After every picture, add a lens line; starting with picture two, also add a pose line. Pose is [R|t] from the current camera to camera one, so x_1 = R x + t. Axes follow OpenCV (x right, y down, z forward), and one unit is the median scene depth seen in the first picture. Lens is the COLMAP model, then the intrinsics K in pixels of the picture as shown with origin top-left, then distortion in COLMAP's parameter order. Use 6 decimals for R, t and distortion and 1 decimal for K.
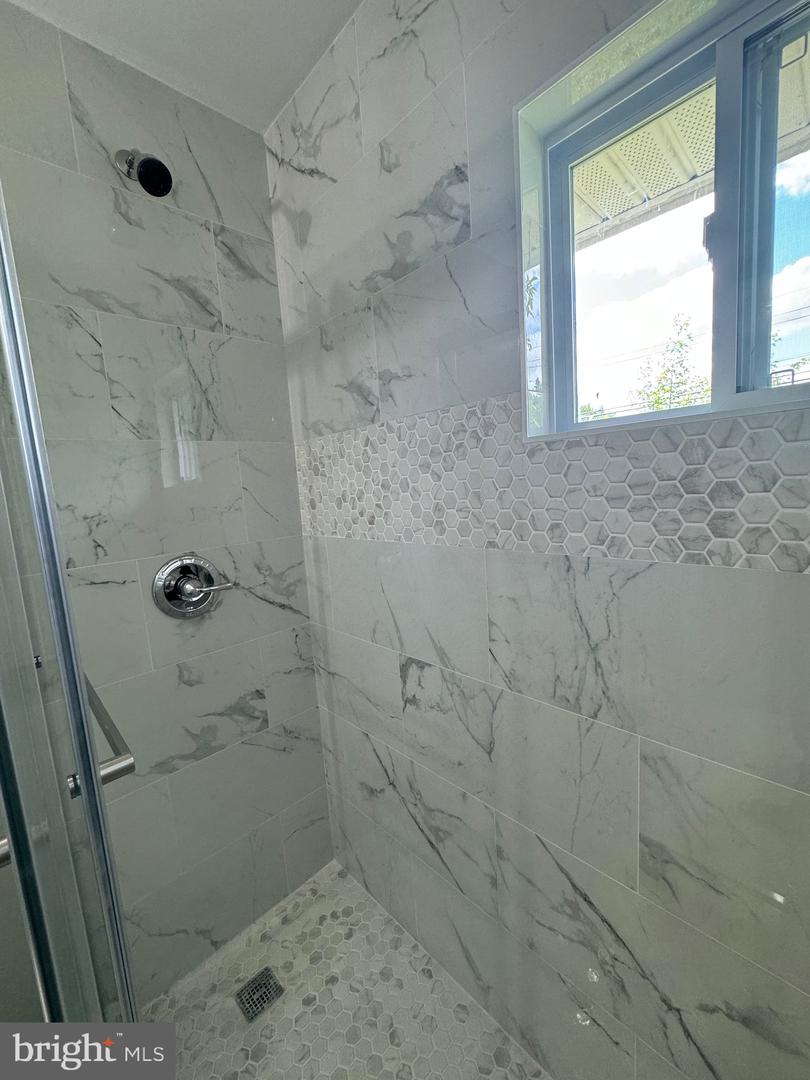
lens RADIAL K [[431.9, 0, 408.3], [0, 431.9, 538.6], [0, 0, 1]] dist [-0.001250, -0.000115]
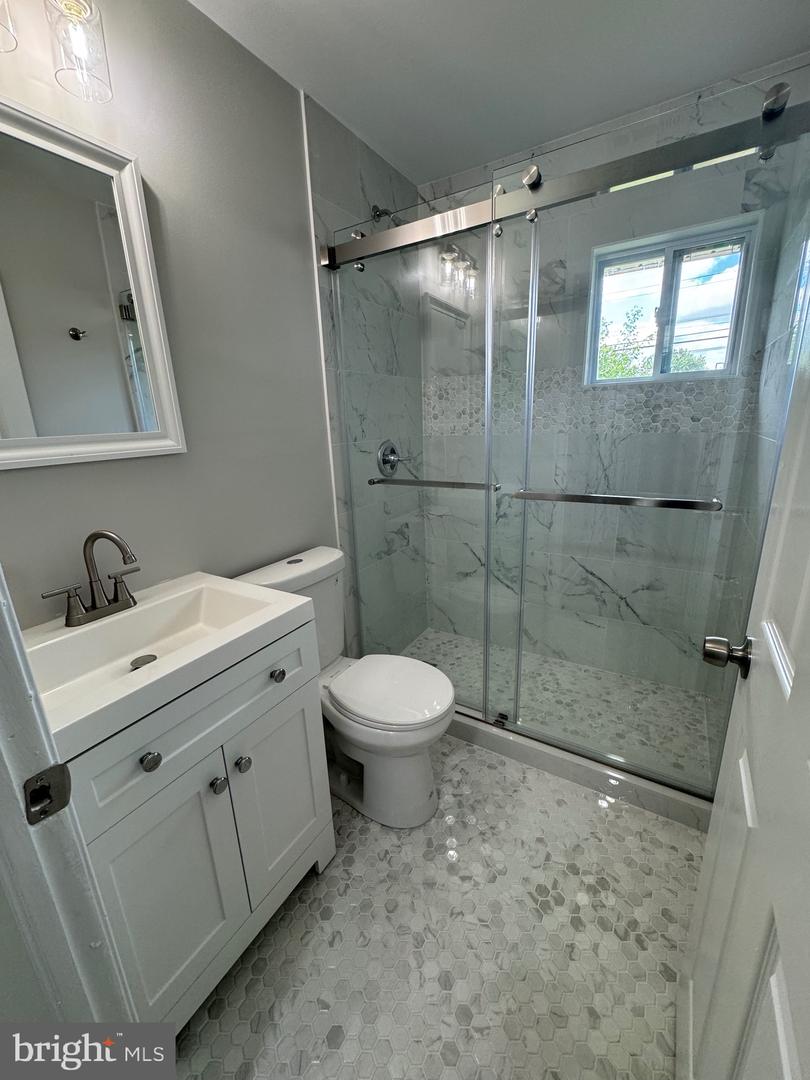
lens RADIAL K [[431.9, 0, 408.3], [0, 431.9, 538.6], [0, 0, 1]] dist [-0.001250, -0.000115]
pose [[0.966870, -0.035212, 0.252827, -1.051440], [0.002338, 0.991620, 0.129167, 0.245437], [-0.255257, -0.124296, 0.958851, -0.945993]]
